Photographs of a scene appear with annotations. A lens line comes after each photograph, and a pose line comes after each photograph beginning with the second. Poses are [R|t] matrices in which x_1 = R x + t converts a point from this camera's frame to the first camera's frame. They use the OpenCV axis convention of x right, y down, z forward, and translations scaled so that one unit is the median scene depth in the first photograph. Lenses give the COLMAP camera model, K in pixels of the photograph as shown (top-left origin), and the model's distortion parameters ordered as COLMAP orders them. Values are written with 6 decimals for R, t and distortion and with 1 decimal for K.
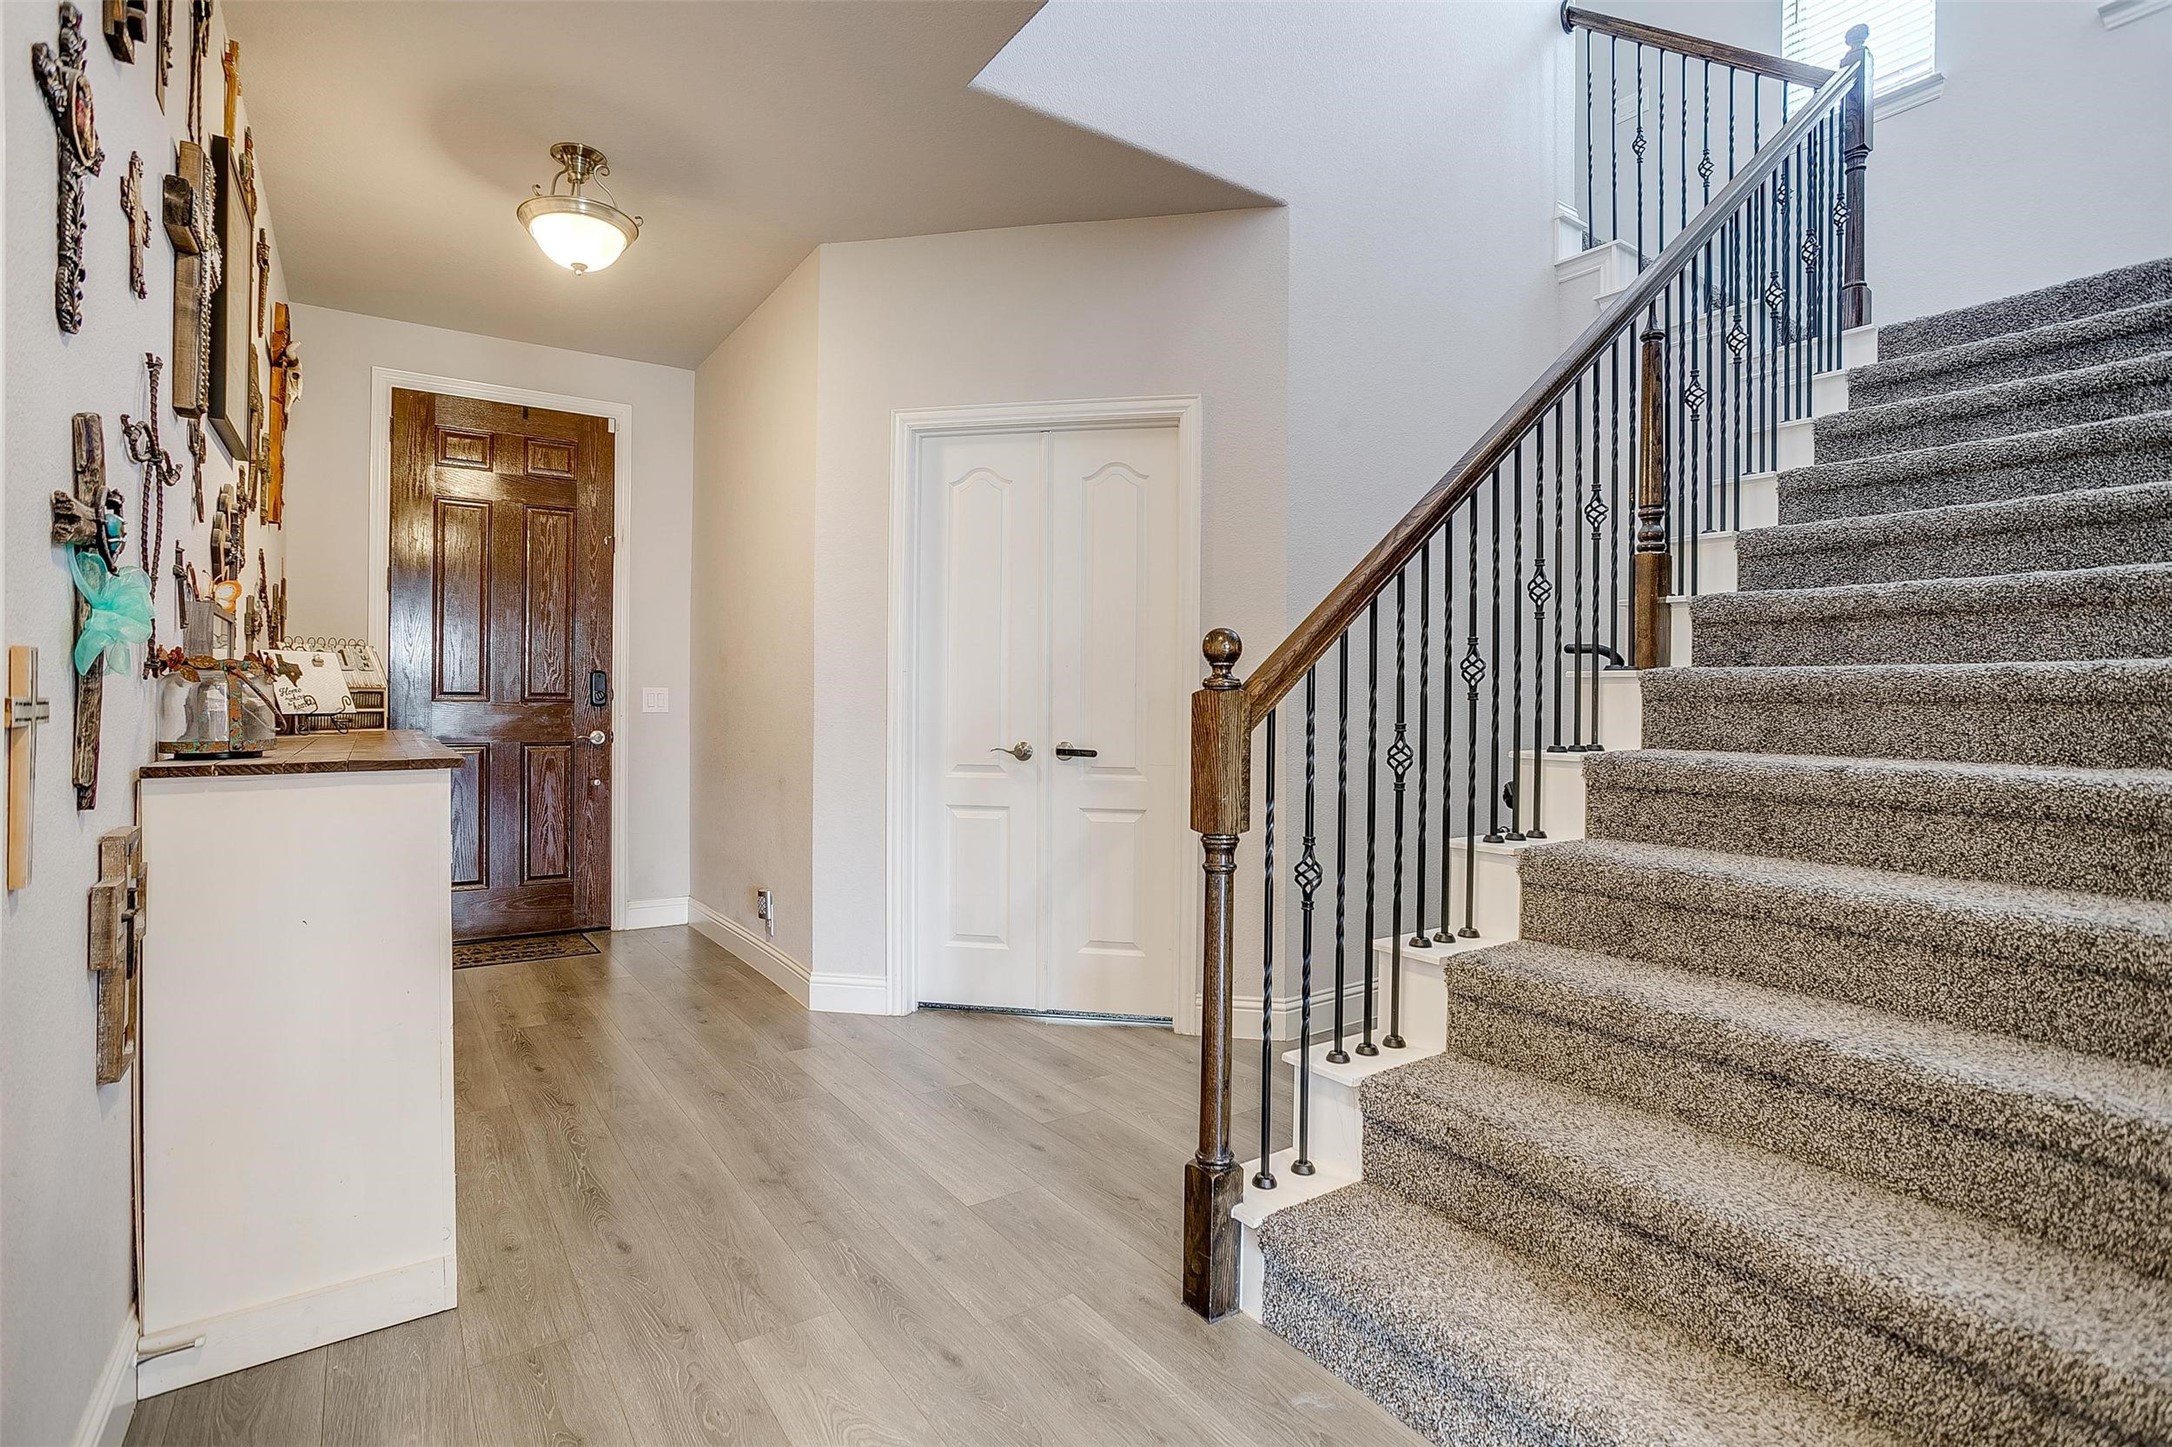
lens RADIAL K [[1059.8, 0, 1071.6], [0, 1059.8, 702.7], [0, 0, 1]] dist [-0.053555, 0.033690]
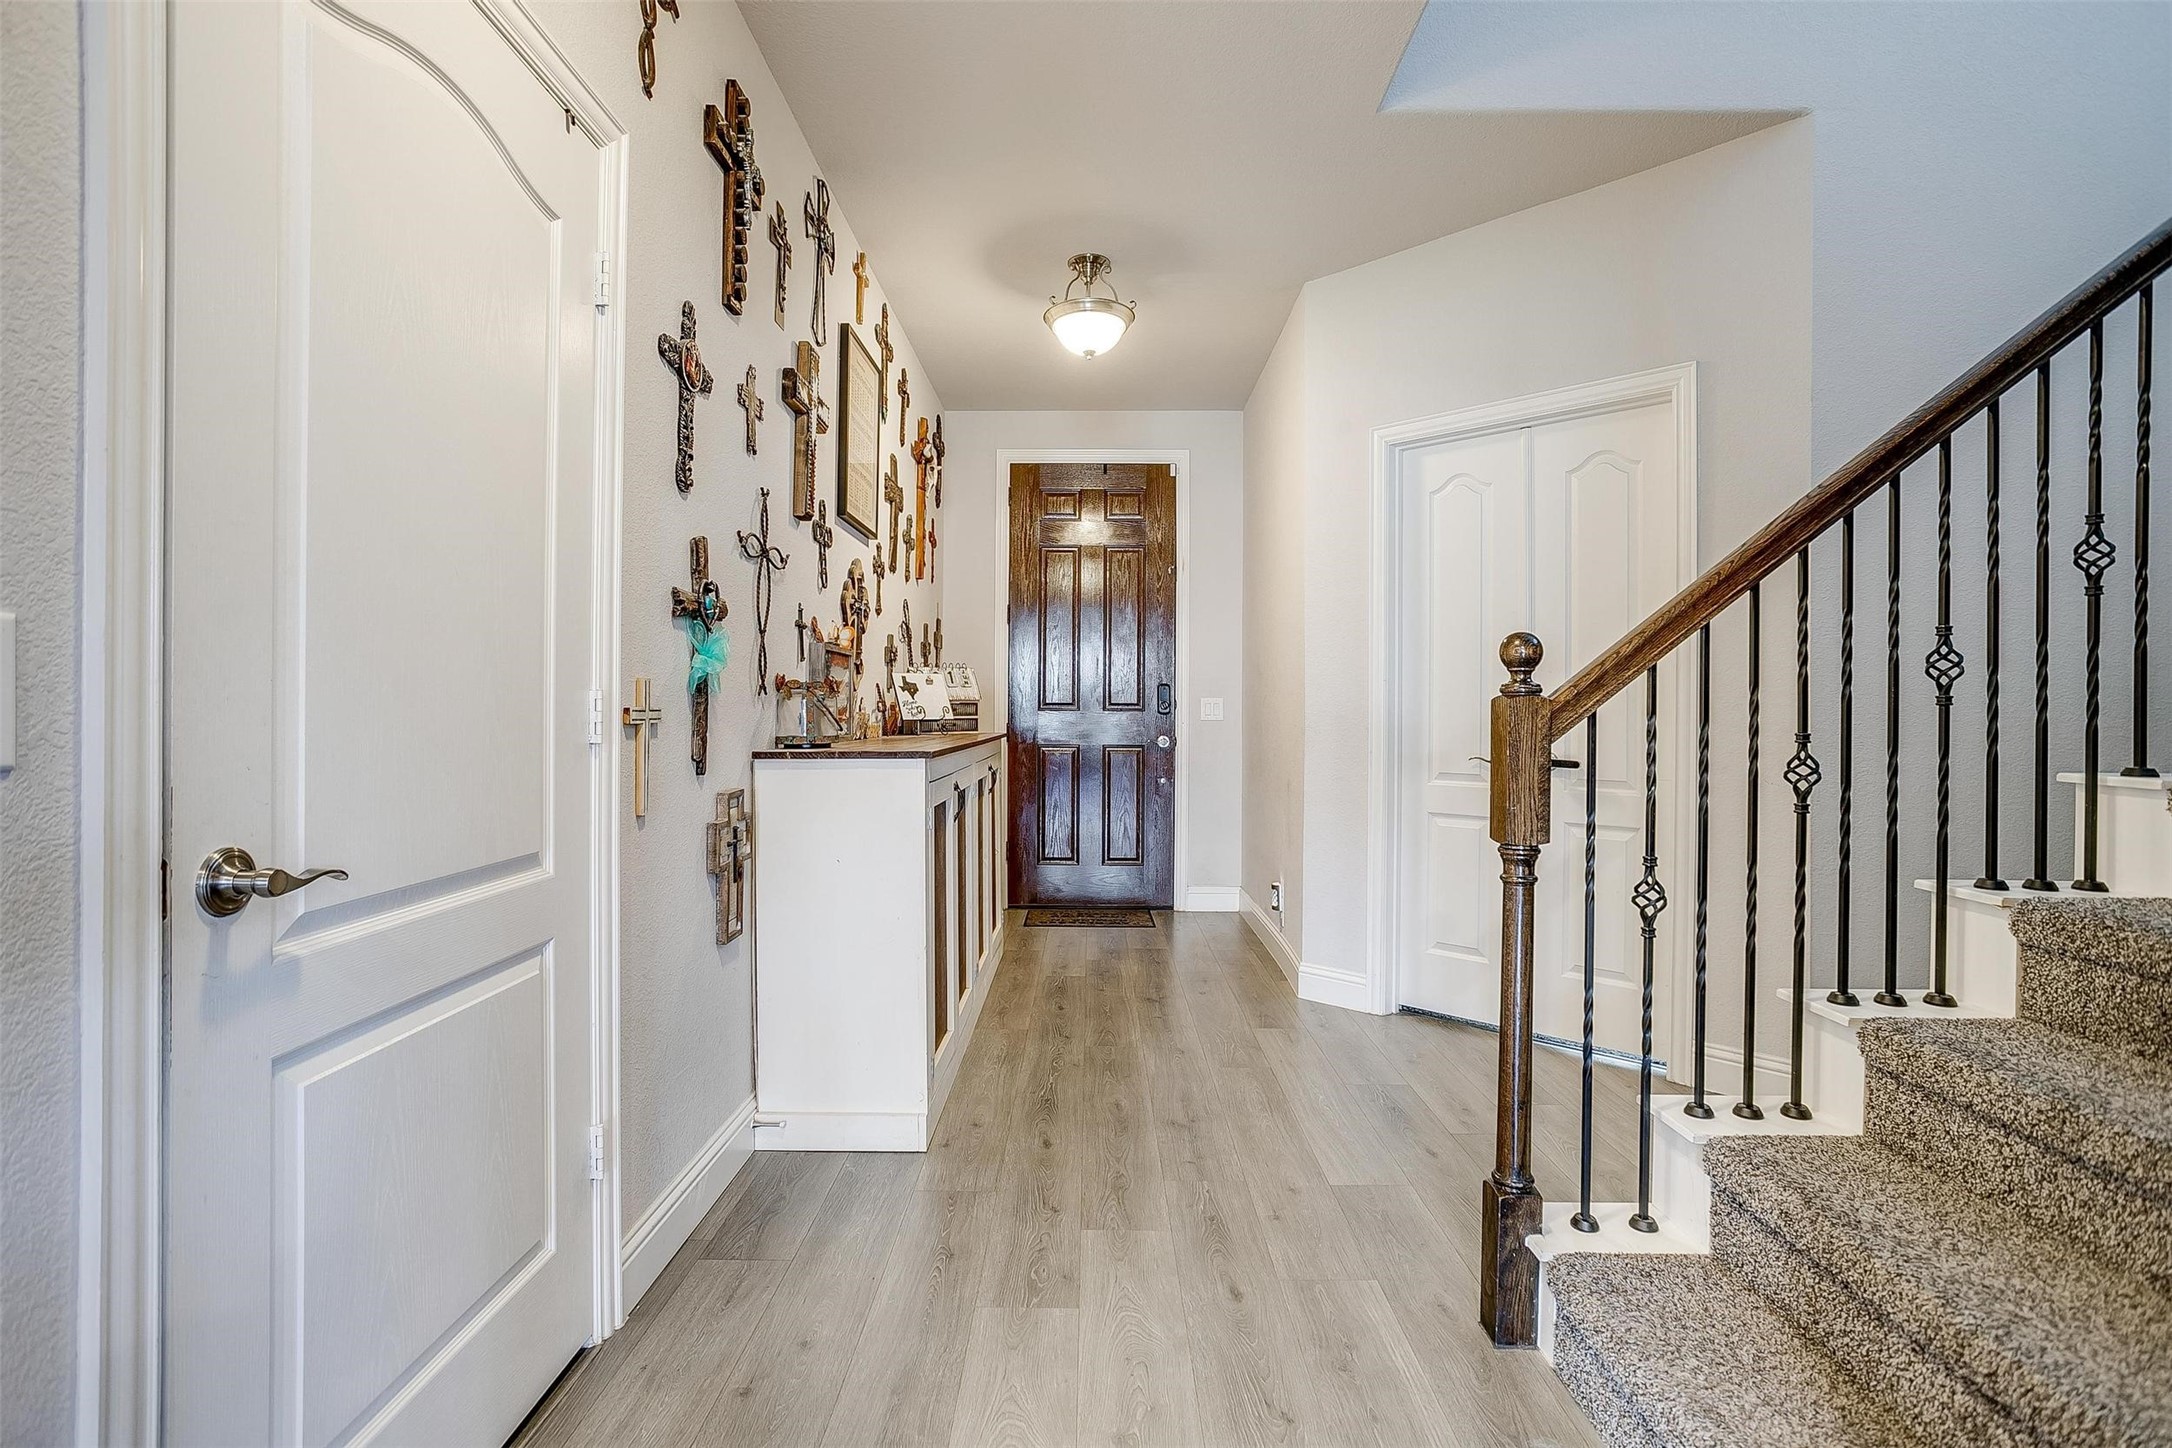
lens RADIAL K [[1059.8, 0, 1071.6], [0, 1059.8, 703.2], [0, 0, 1]] dist [-0.053555, 0.033690]
pose [[0.814838, -0.005687, -0.579661, 0.336041], [0.000678, 0.999961, -0.008857, 0.002693], [0.579688, 0.006824, 0.814810, -0.018933]]
